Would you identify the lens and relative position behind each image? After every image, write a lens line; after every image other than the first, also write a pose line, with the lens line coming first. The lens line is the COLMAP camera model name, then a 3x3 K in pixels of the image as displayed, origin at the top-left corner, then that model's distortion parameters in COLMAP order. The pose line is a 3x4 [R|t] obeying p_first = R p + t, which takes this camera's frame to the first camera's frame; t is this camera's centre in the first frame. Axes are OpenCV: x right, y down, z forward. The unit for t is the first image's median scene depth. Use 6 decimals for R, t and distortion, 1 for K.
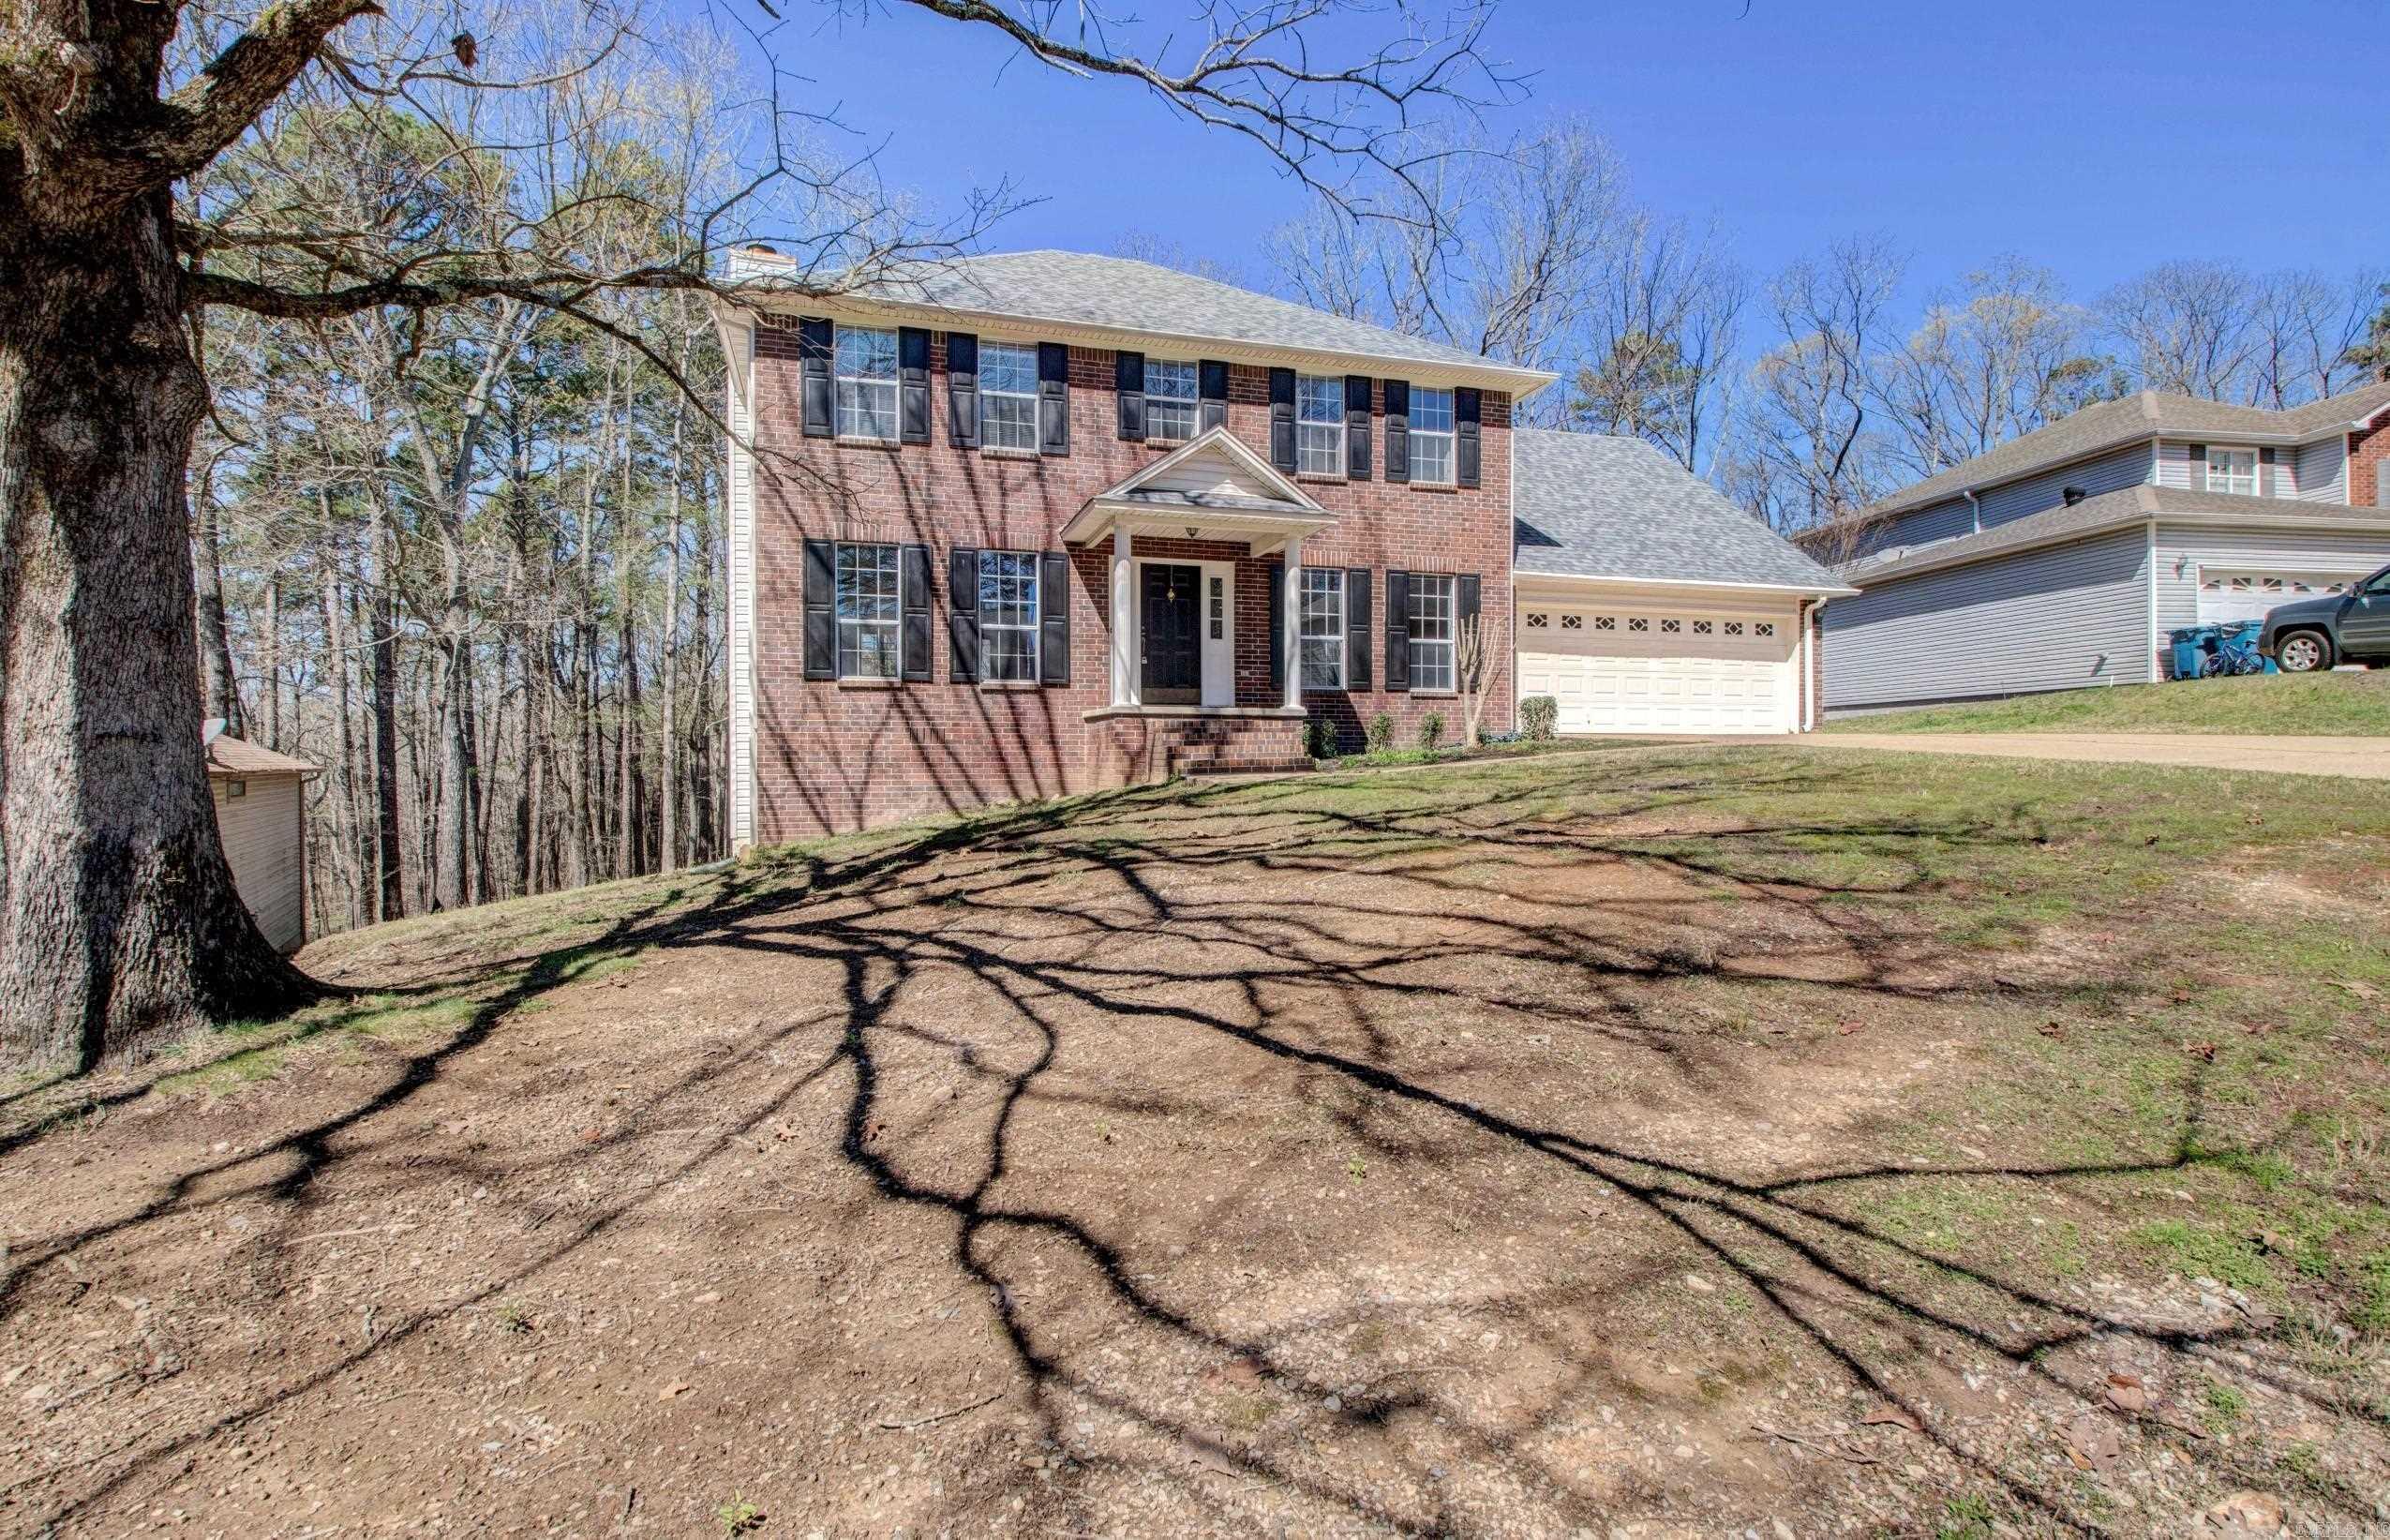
lens RADIAL K [[1114.8, 0, 1187.2], [0, 1114.8, 763.0], [0, 0, 1]] dist [0.027397, -0.033065]
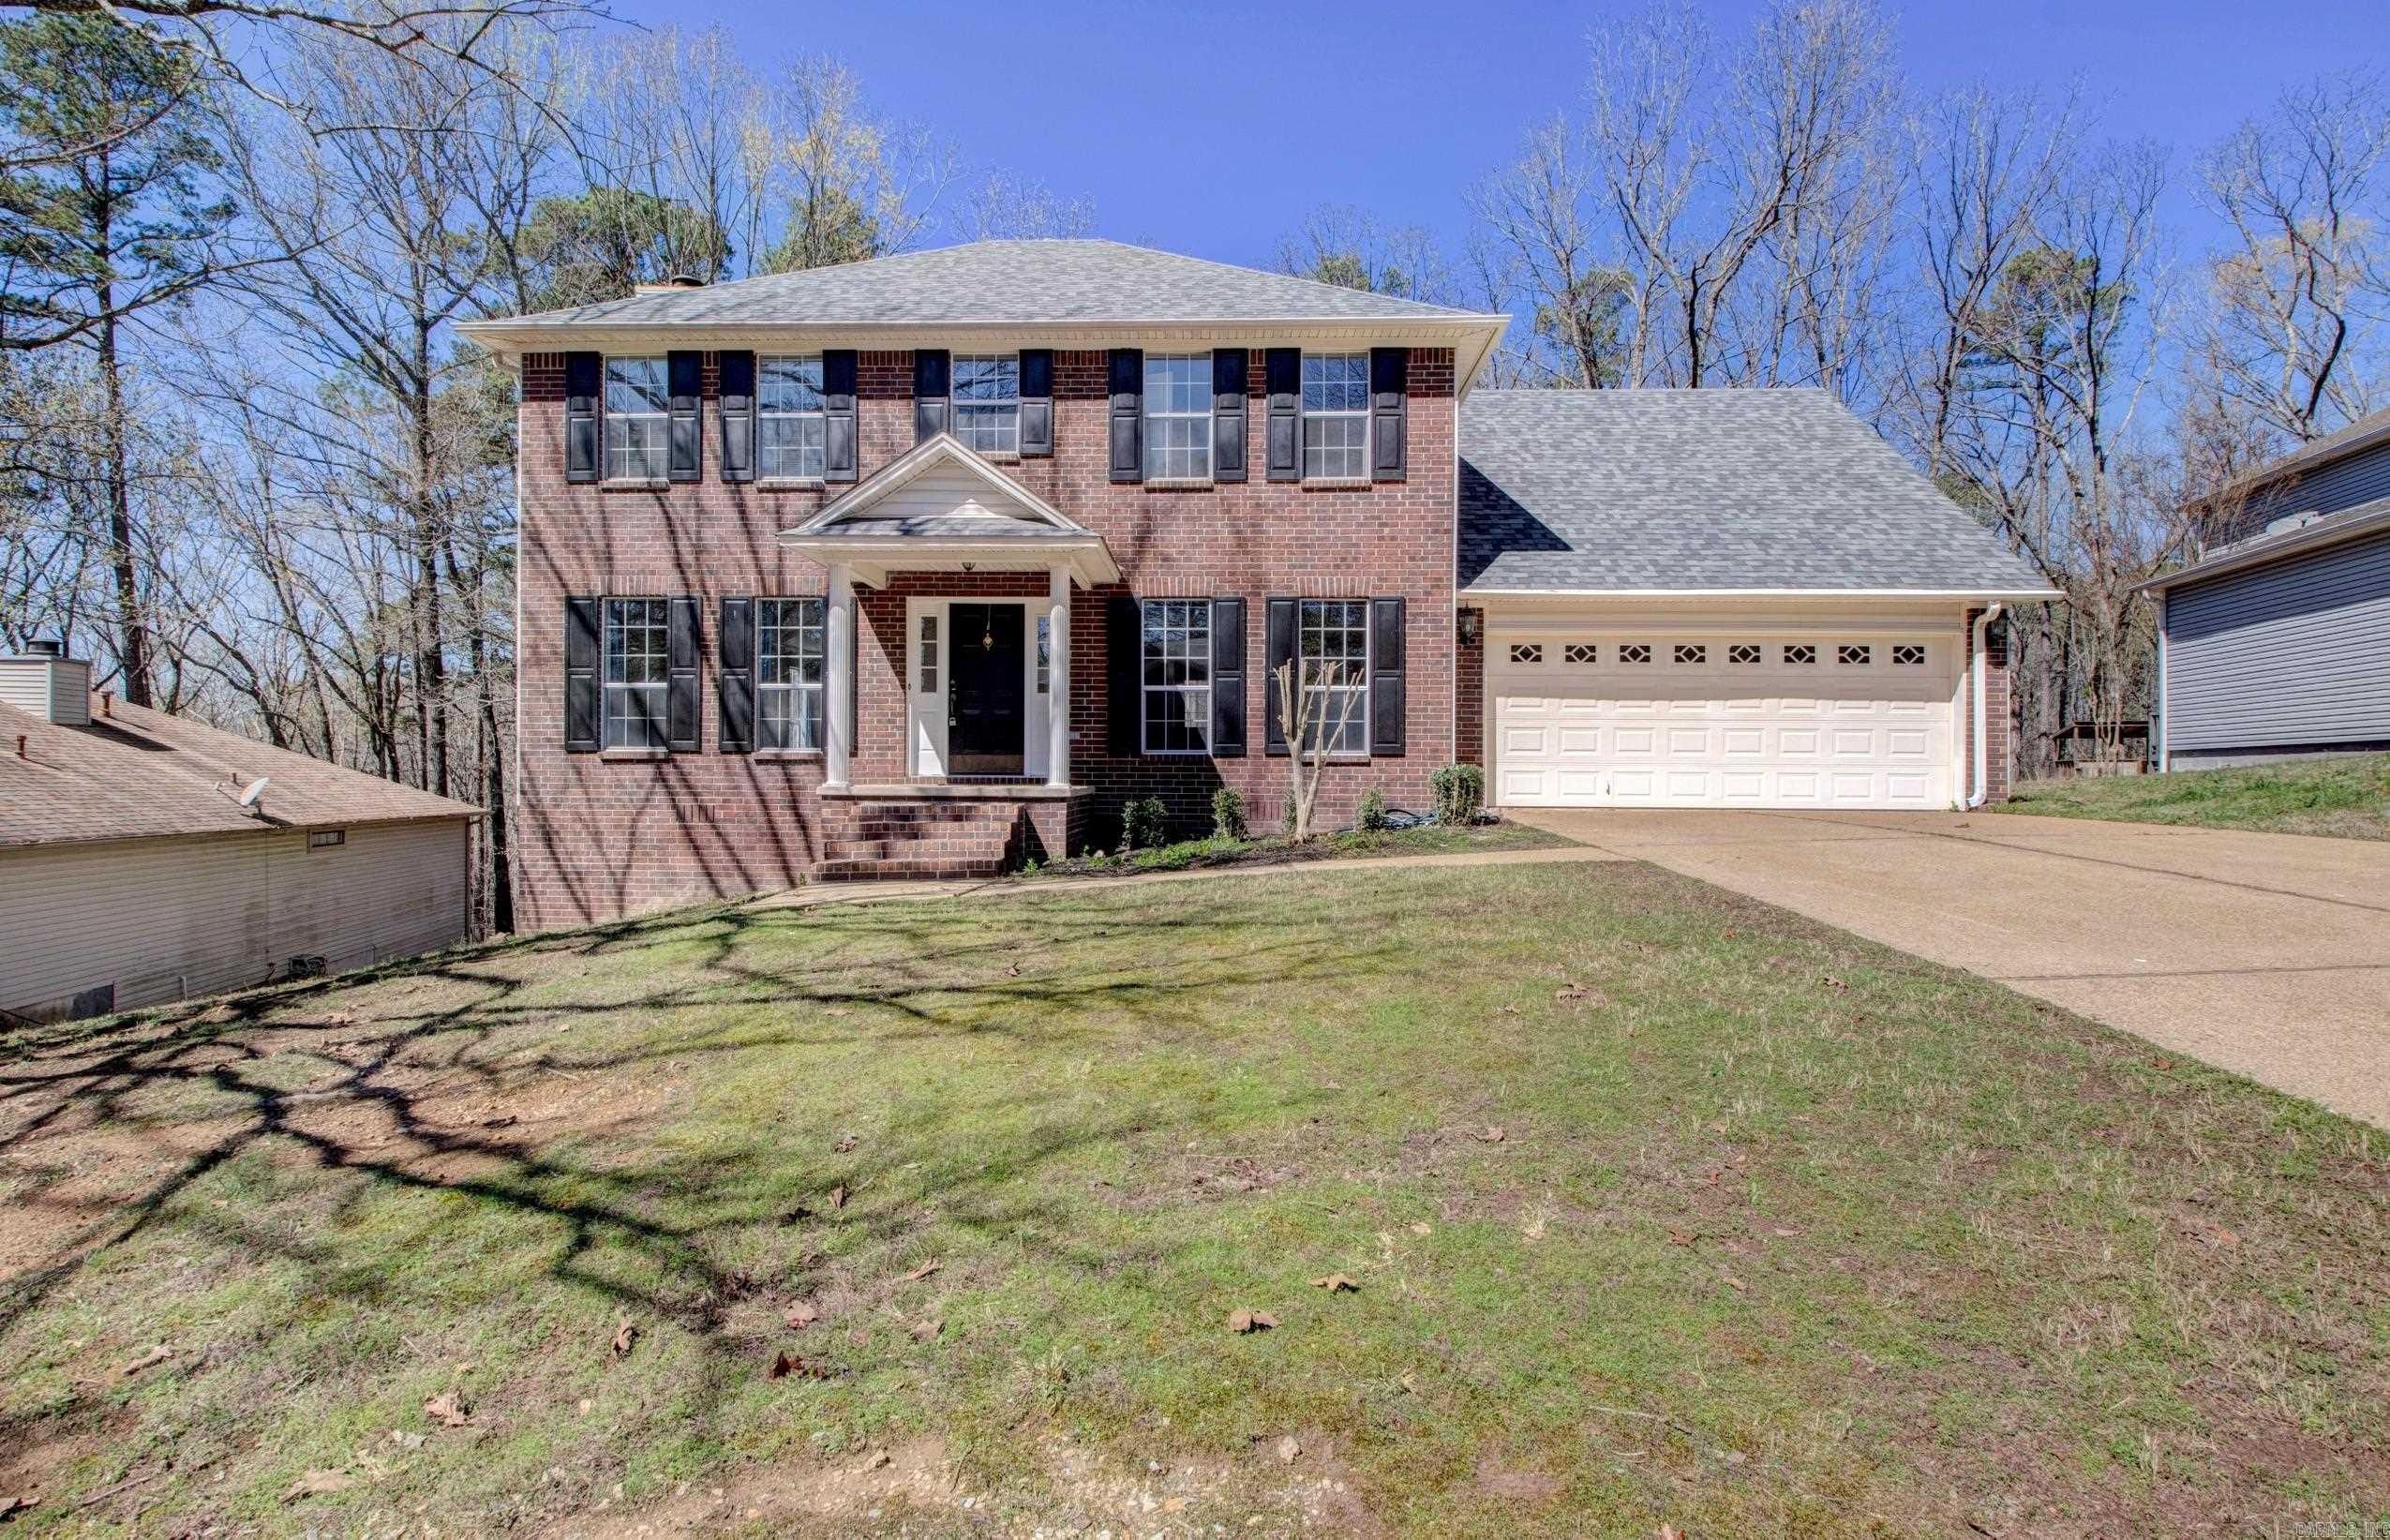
lens RADIAL K [[1114.8, 0, 1187.2], [0, 1114.8, 763.0], [0, 0, 1]] dist [0.027397, -0.033065]
pose [[0.949359, 0.003545, -0.314175, 0.400941], [-0.006157, 0.999954, -0.007320, -0.059035], [0.314134, 0.008883, 0.949337, 0.283825]]
